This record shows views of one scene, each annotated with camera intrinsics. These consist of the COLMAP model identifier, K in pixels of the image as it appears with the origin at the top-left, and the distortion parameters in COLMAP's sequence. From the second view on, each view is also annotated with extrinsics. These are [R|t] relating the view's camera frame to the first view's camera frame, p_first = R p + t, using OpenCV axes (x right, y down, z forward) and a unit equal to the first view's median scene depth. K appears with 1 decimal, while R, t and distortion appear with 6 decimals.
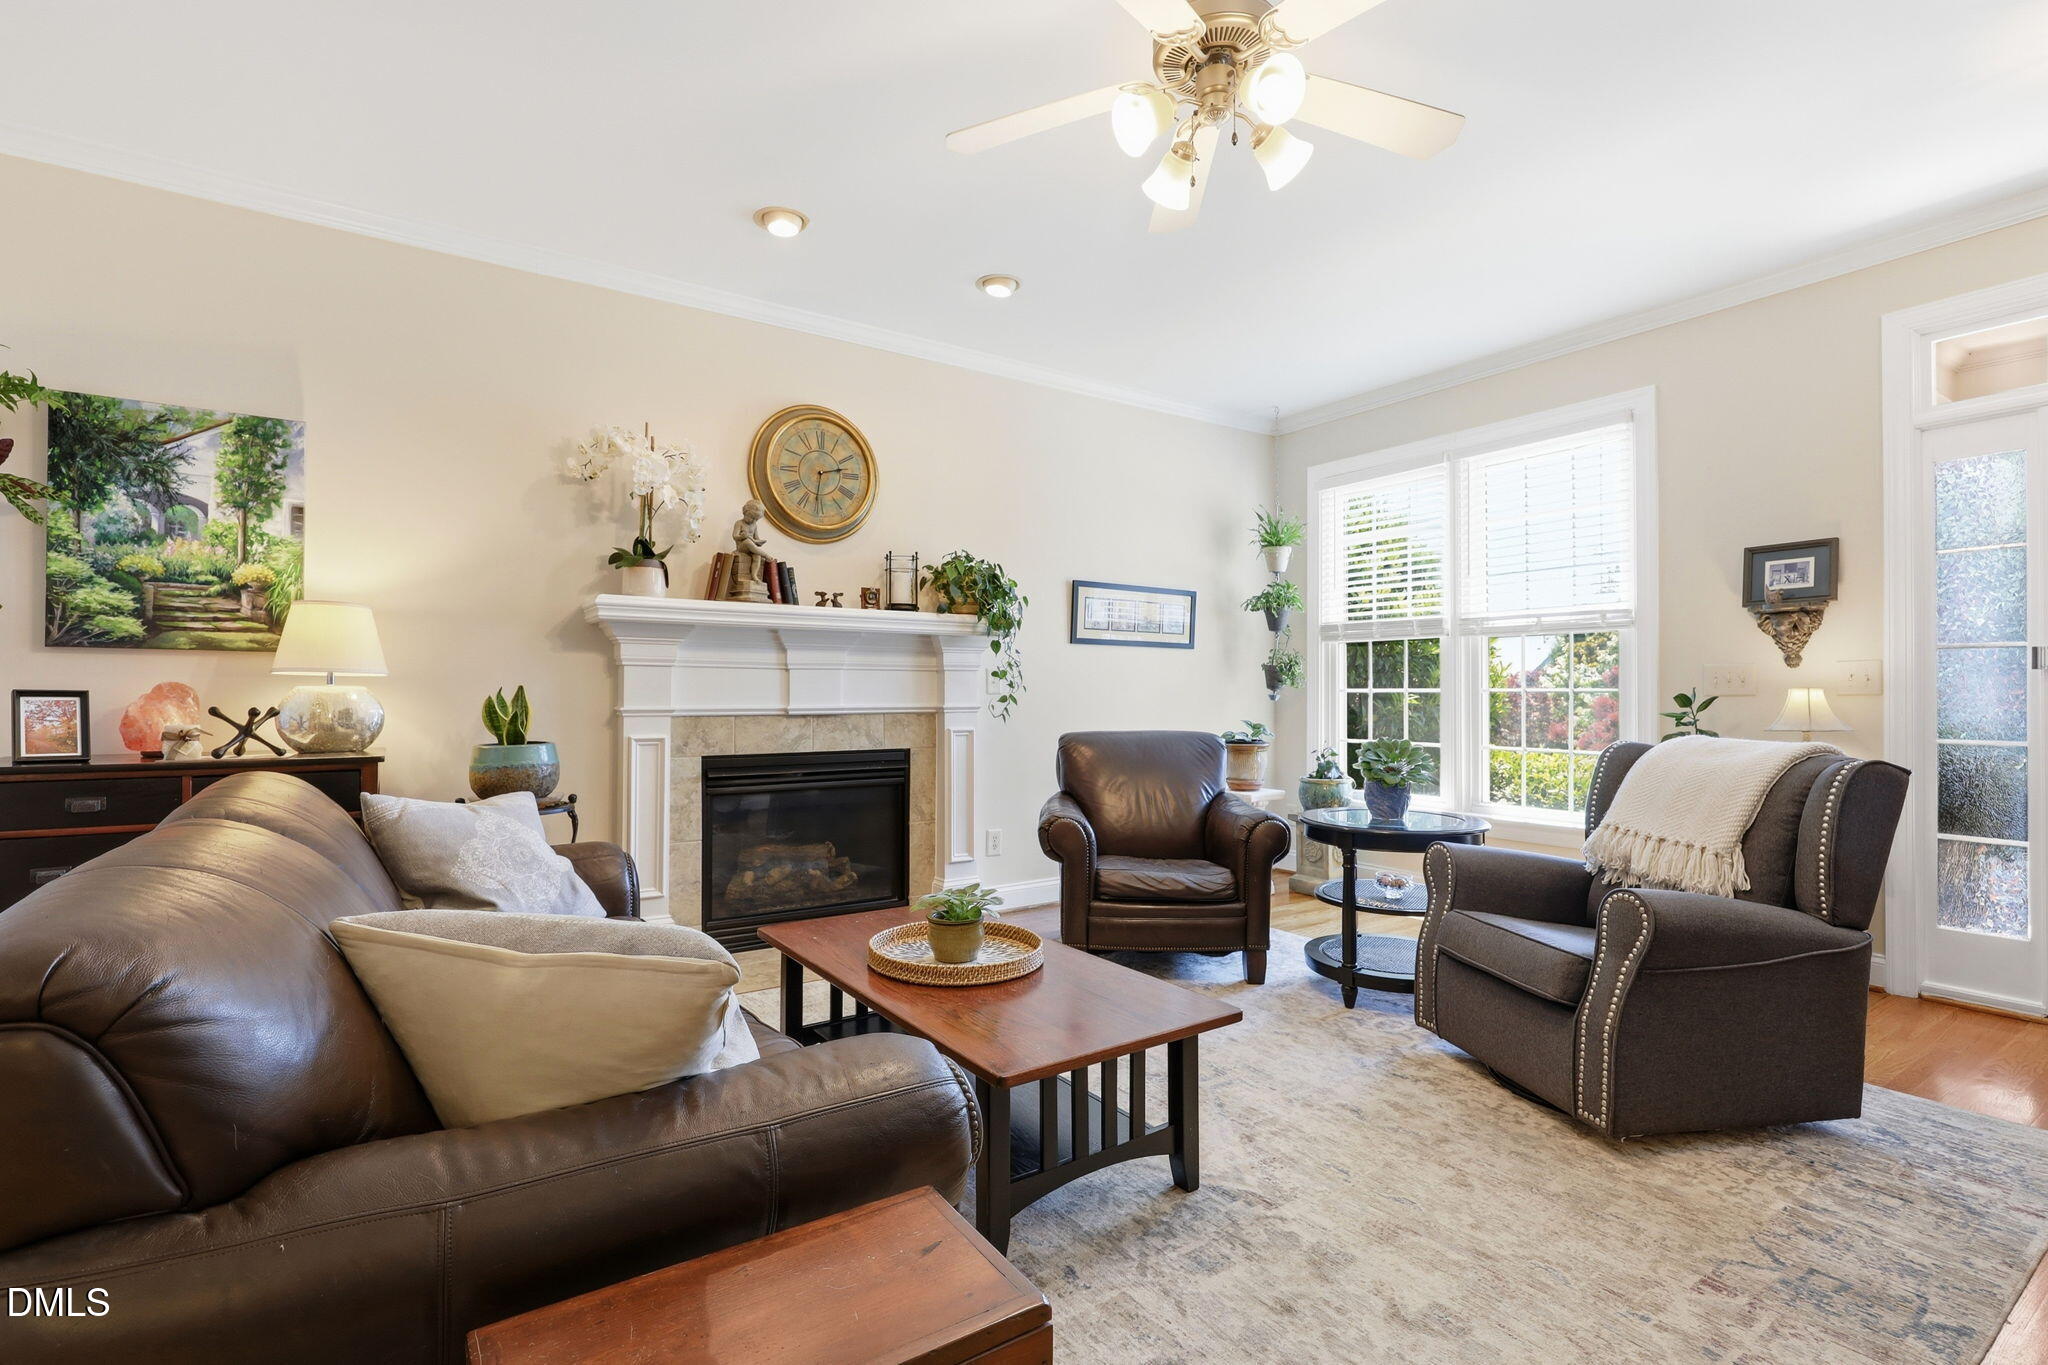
lens RADIAL K [[939.7, 0, 1024.0], [0, 939.7, 682.5], [0, 0, 1]] dist [-0.002559, 0.000068]
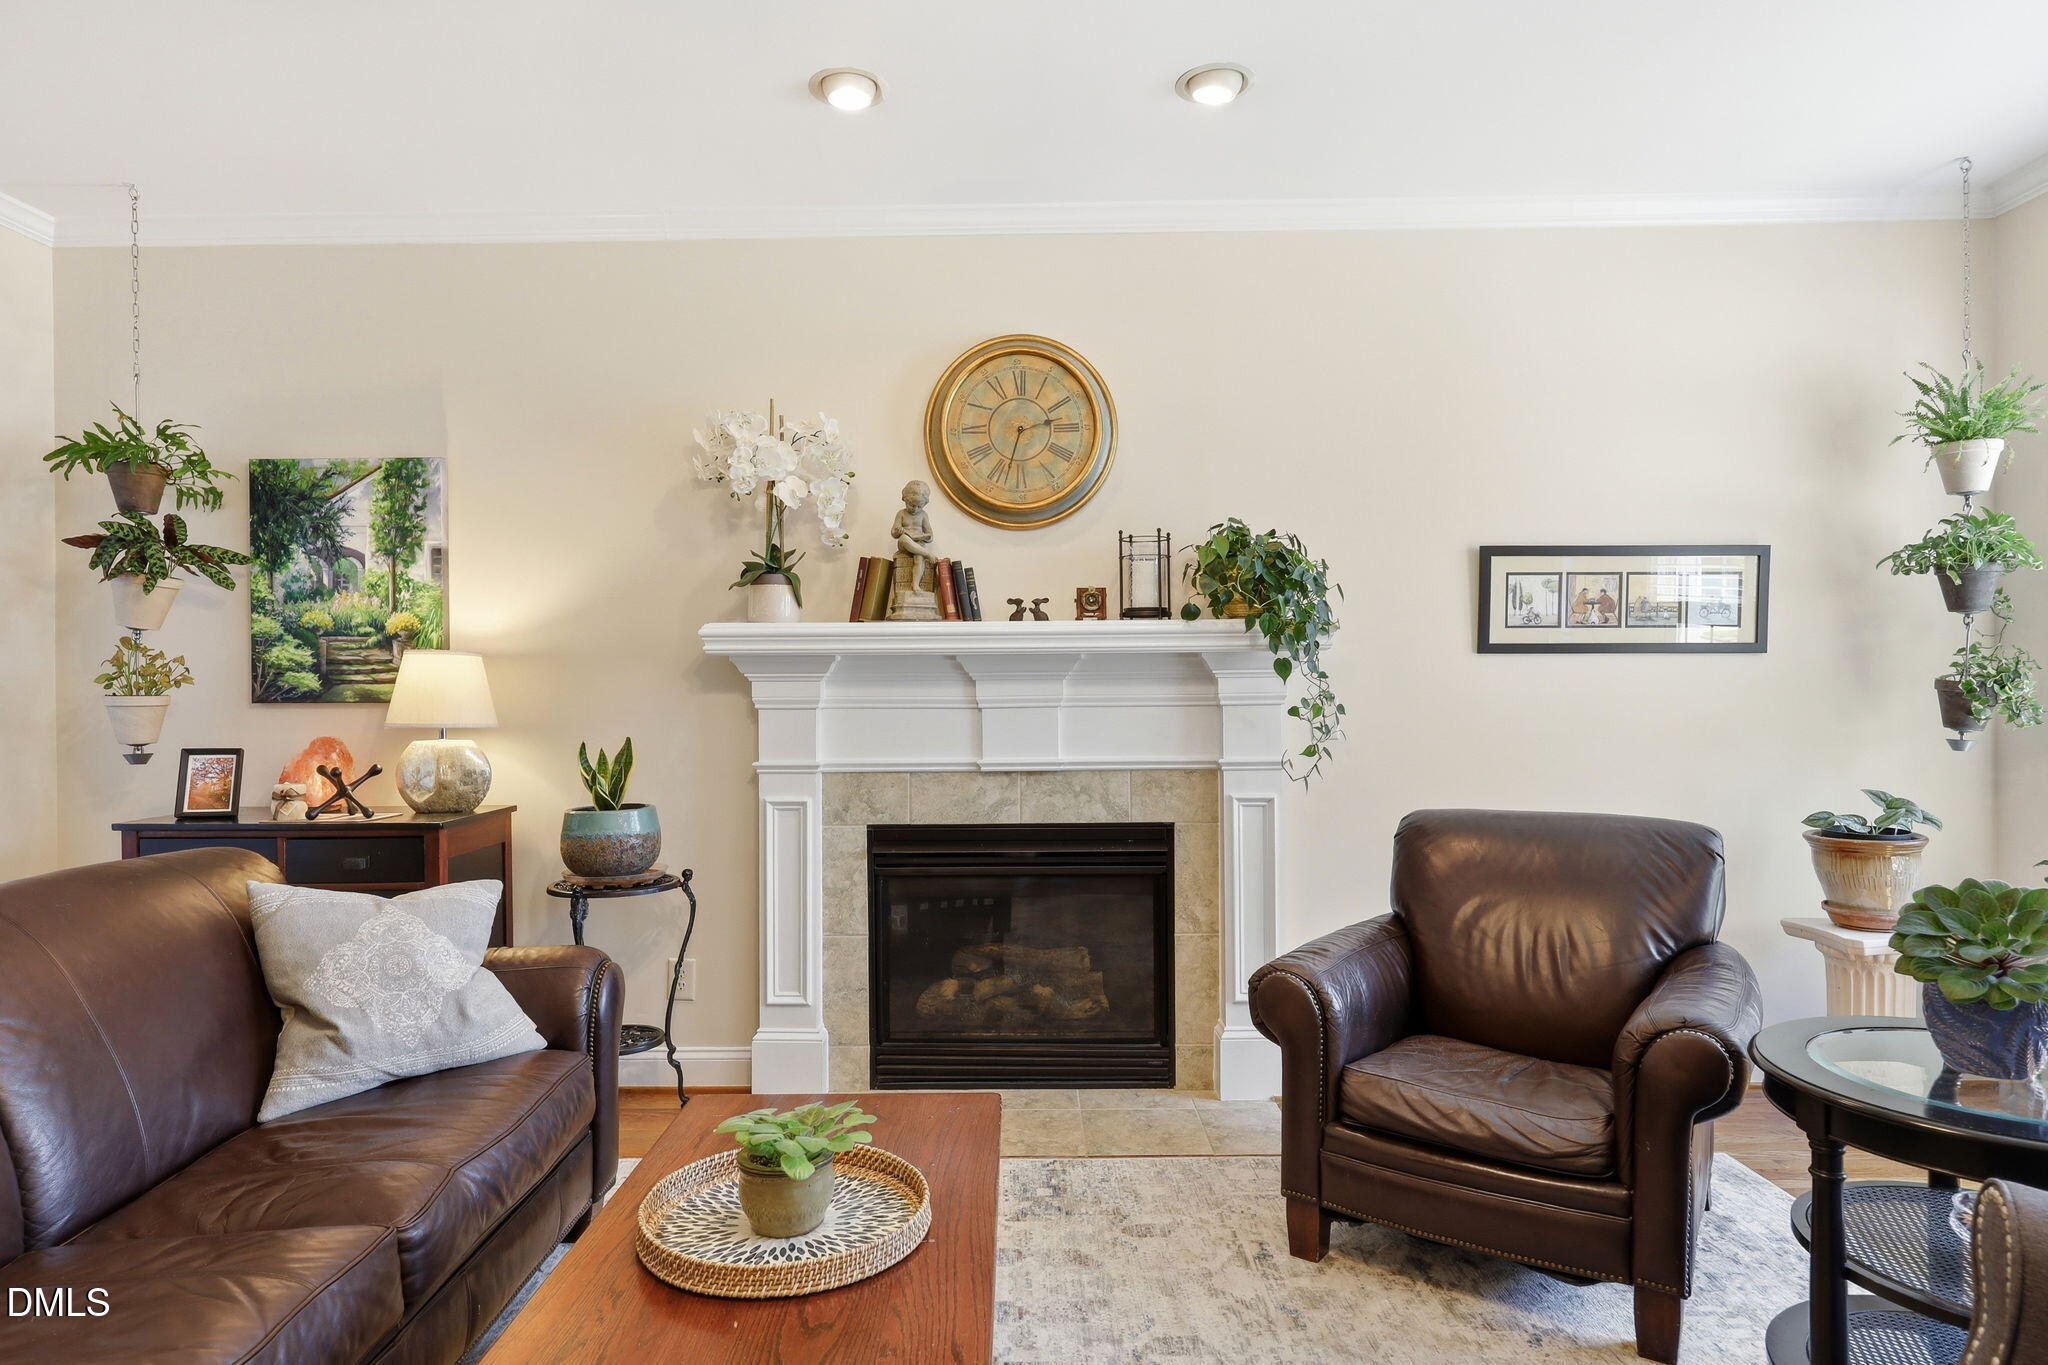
lens RADIAL K [[1171.3, 0, 1023.2], [0, 1171.3, 697.4], [0, 0, 1]] dist [0.000902, 0.000437]
pose [[0.820829, -0.006593, -0.571135, 0.327938], [0.014395, 0.999855, 0.009147, -0.034370], [0.570992, -0.015730, 0.820805, 0.316487]]
